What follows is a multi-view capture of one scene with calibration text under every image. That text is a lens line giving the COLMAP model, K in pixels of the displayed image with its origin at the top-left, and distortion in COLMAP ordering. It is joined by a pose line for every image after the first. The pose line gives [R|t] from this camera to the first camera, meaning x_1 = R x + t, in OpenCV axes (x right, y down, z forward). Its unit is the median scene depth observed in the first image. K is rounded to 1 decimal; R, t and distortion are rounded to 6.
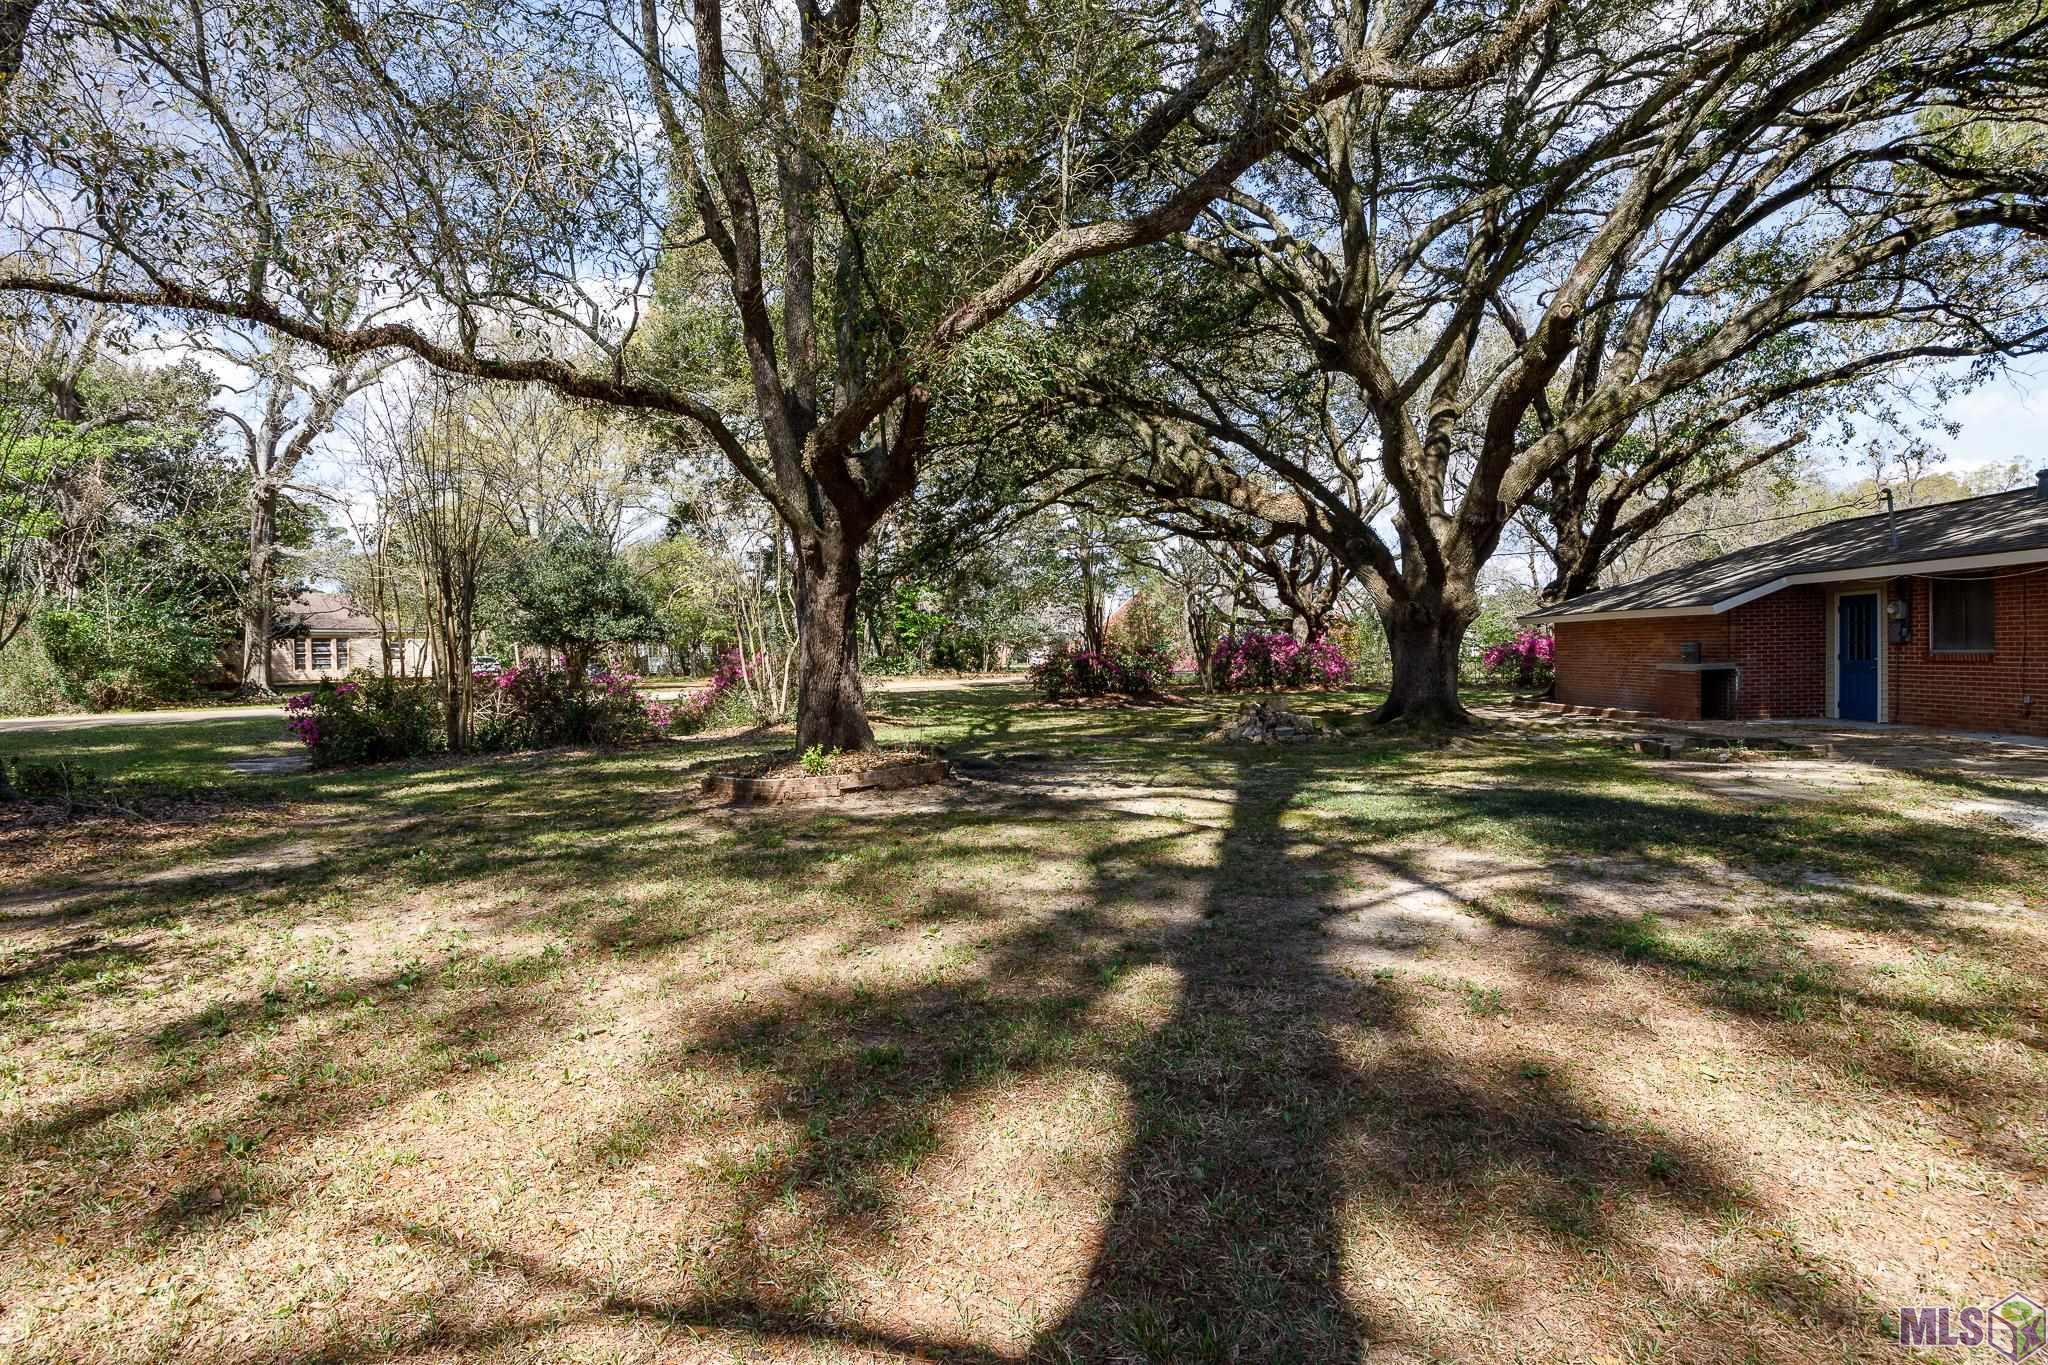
lens RADIAL K [[1119.9, 0, 1023.9], [0, 1119.9, 678.9], [0, 0, 1]] dist [0.002117, 0.000360]
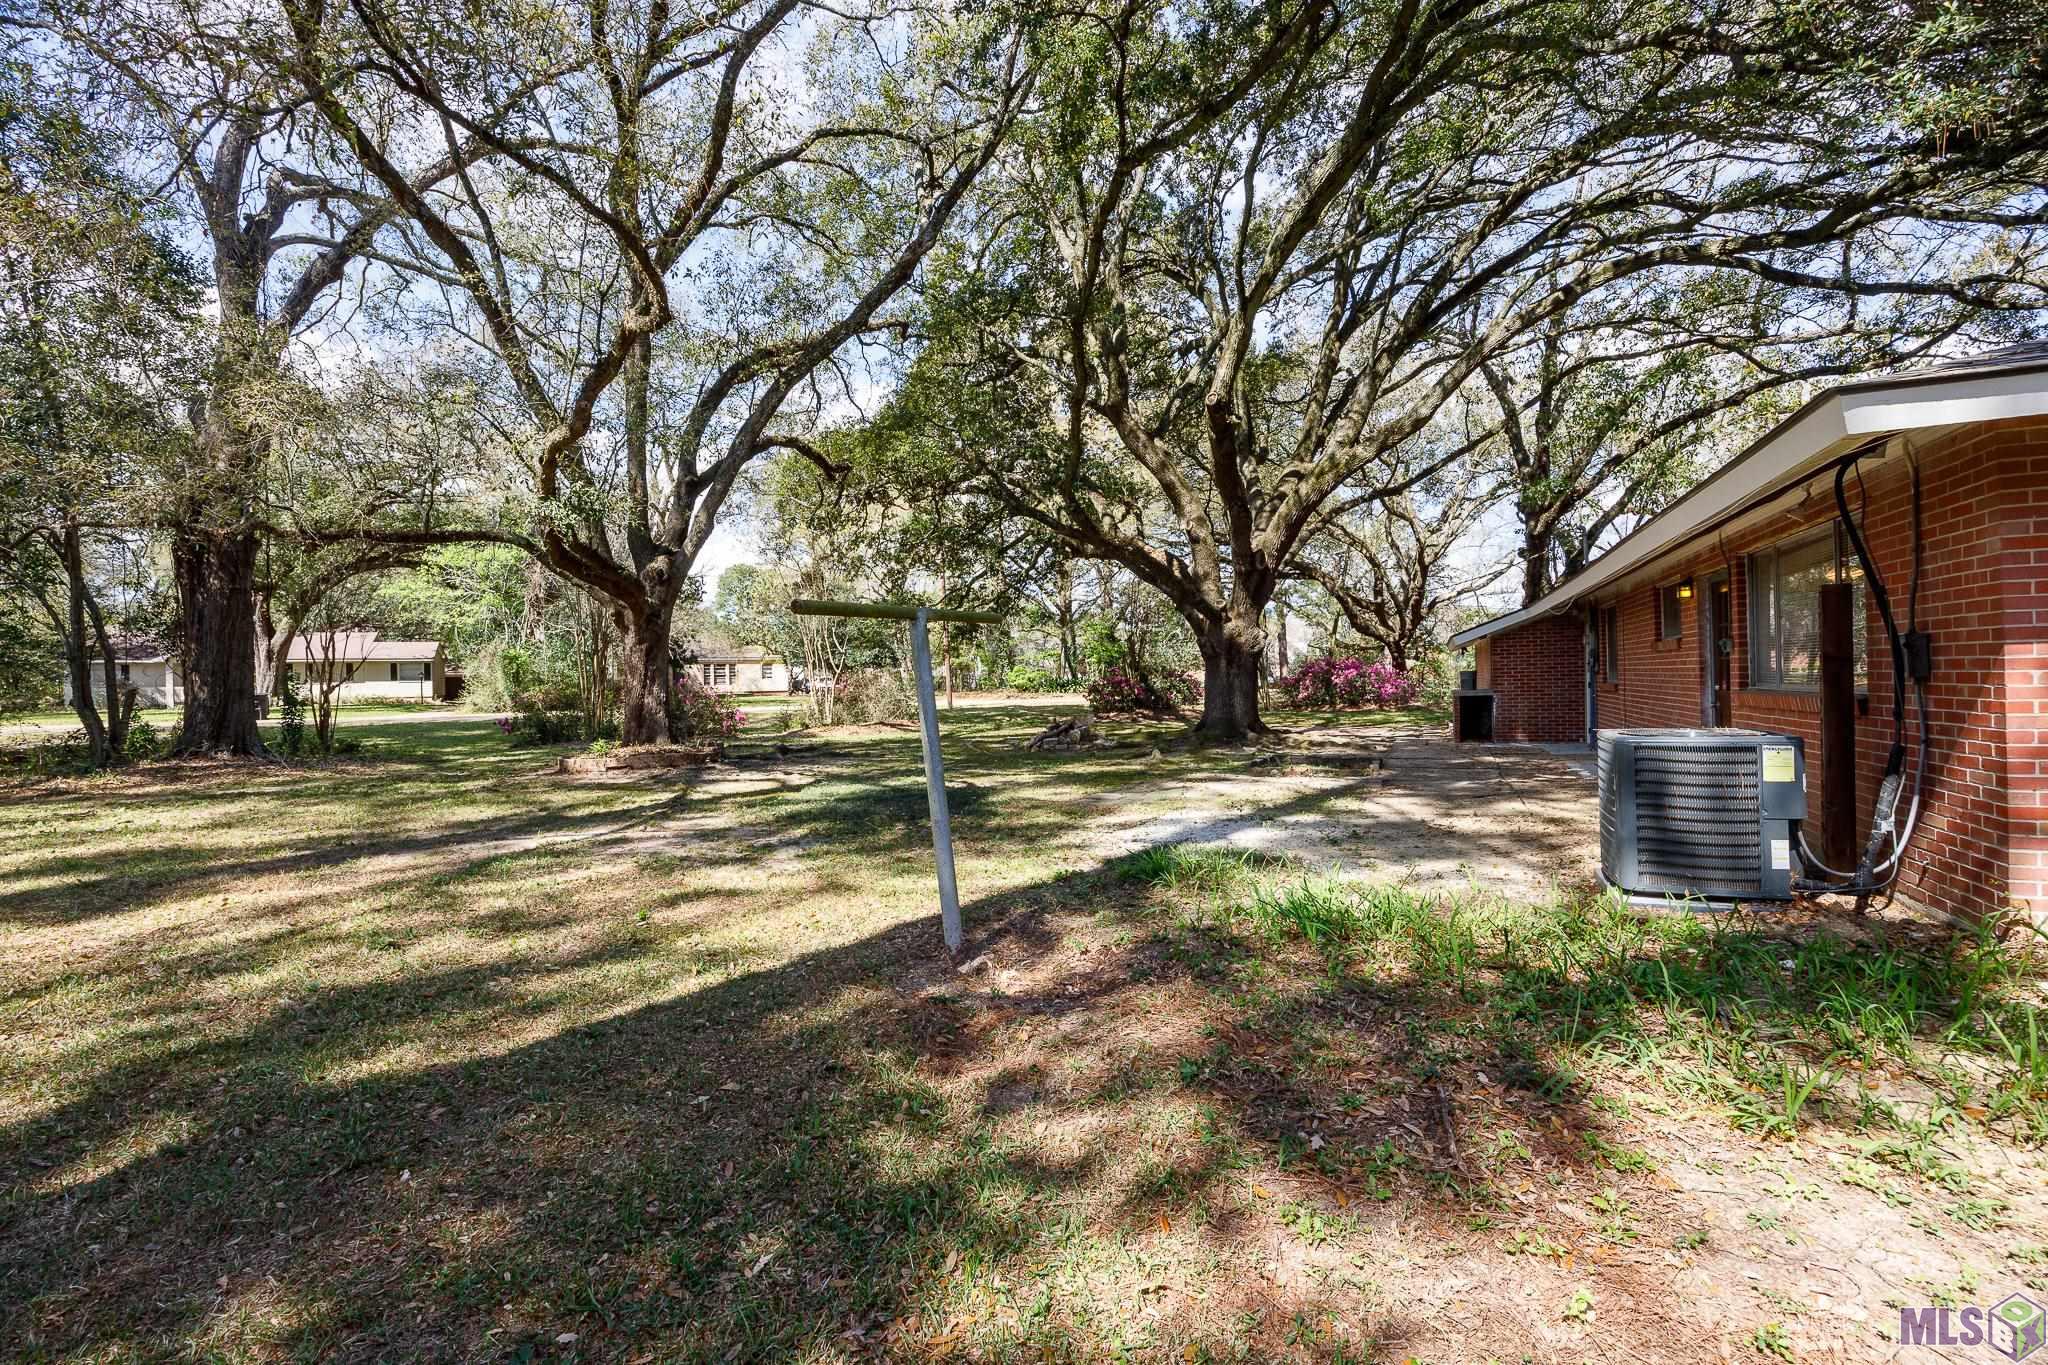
lens RADIAL K [[917.1, 0, 1024.3], [0, 917.1, 688.8], [0, 0, 1]] dist [0.000043, 0.000028]
pose [[0.936530, 0.005718, -0.350541, 0.558219], [-0.007292, 0.999968, -0.003170, -0.008851], [0.350512, 0.005525, 0.936542, 0.004576]]
